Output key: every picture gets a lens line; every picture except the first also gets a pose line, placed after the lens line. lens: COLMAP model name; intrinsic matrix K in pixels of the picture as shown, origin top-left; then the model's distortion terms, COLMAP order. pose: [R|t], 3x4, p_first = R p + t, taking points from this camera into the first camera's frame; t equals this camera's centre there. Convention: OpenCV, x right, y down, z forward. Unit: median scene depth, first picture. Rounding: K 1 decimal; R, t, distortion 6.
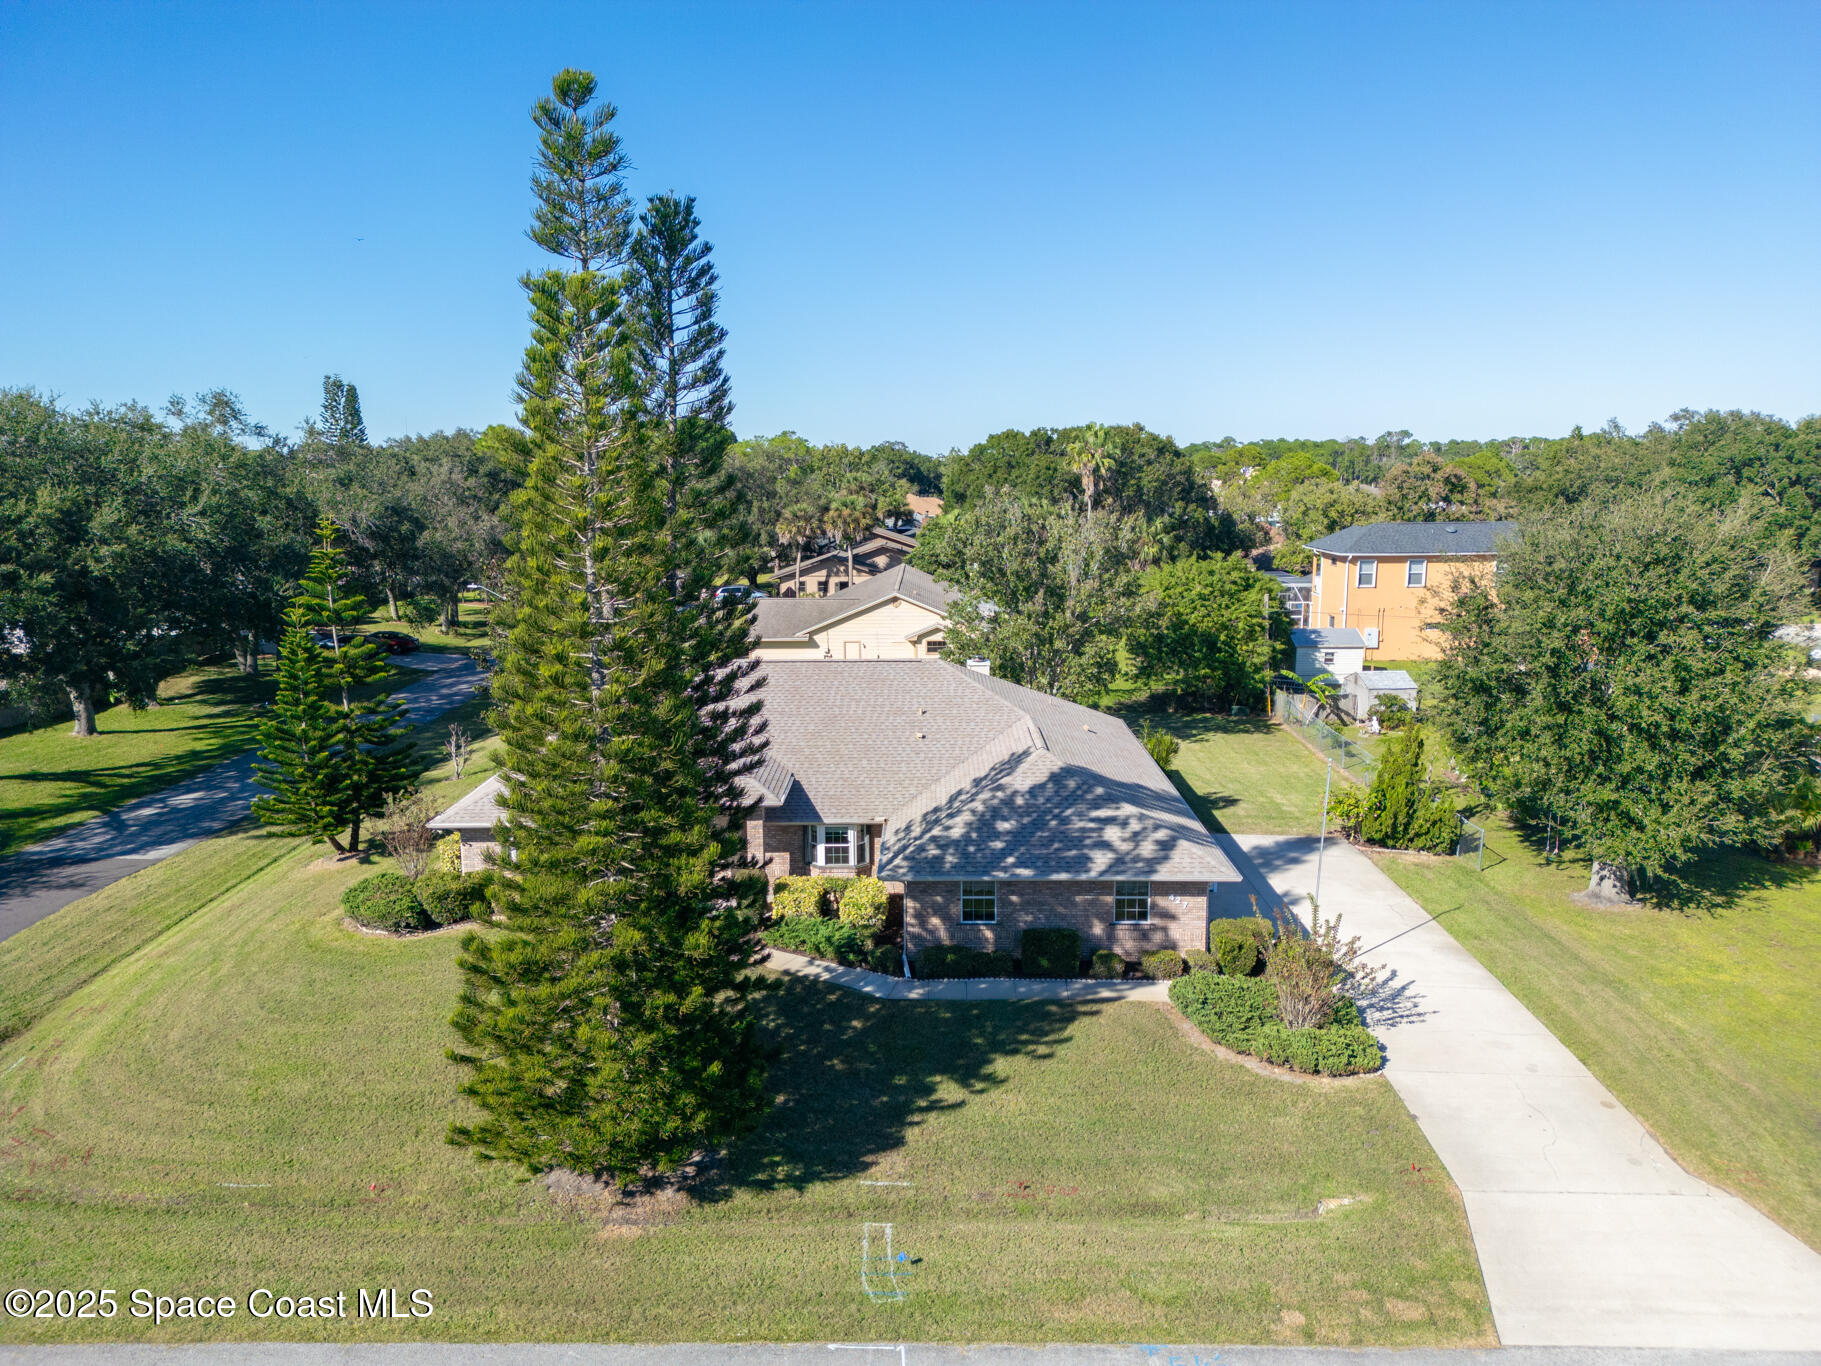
lens RADIAL K [[1291.7, 0, 858.1], [0, 1291.7, 601.0], [0, 0, 1]] dist [0.004397, -0.002843]
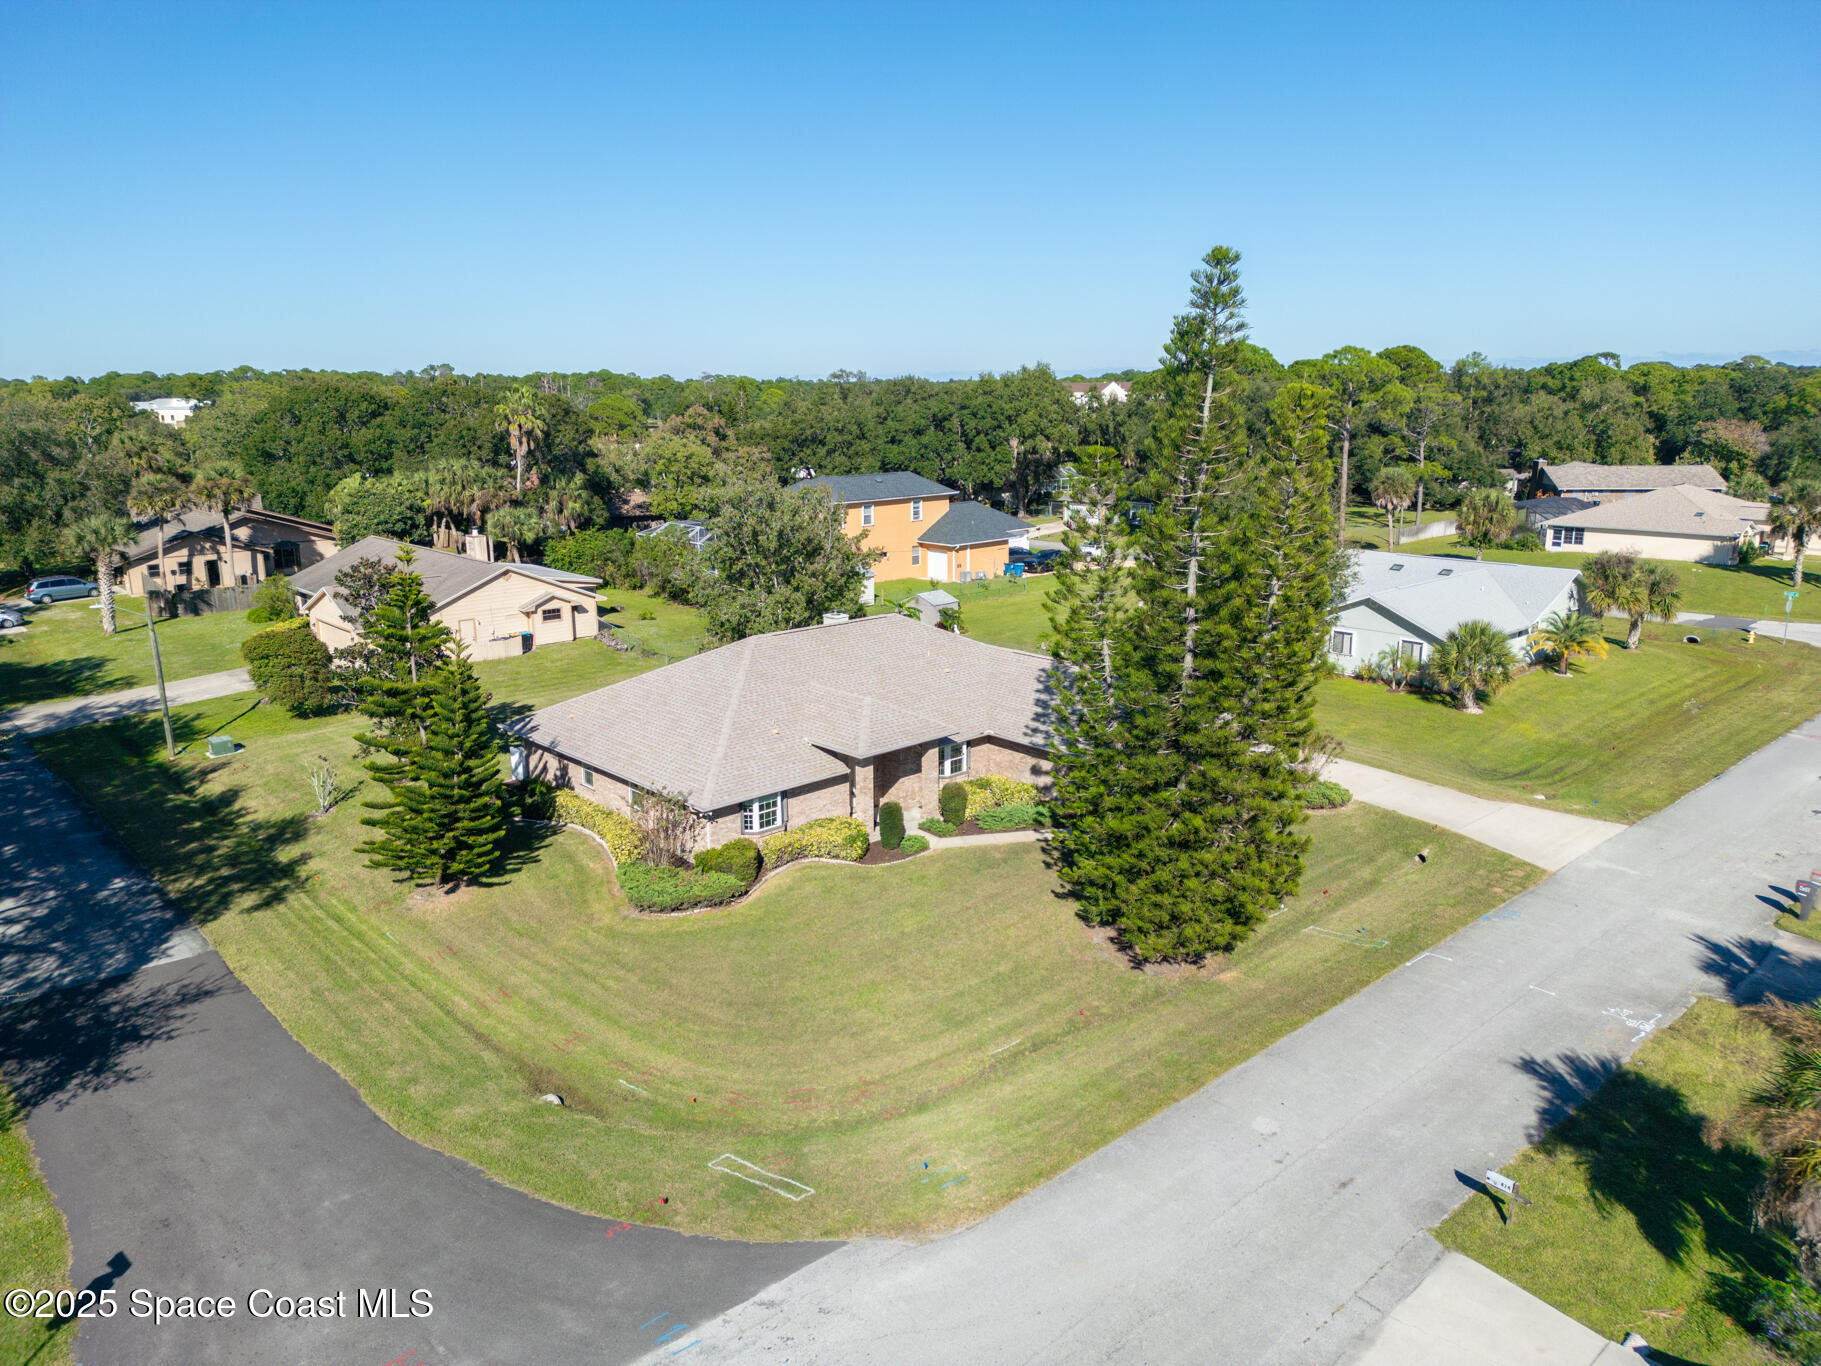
lens RADIAL K [[1316.9, 0, 906.1], [0, 1316.9, 589.7], [0, 0, 1]] dist [0.037600, -0.004105]
pose [[0.710929, -0.102442, 0.695763, -0.478950], [0.072156, 0.994738, 0.072733, -0.041824], [-0.699553, -0.001504, 0.714579, 0.034356]]
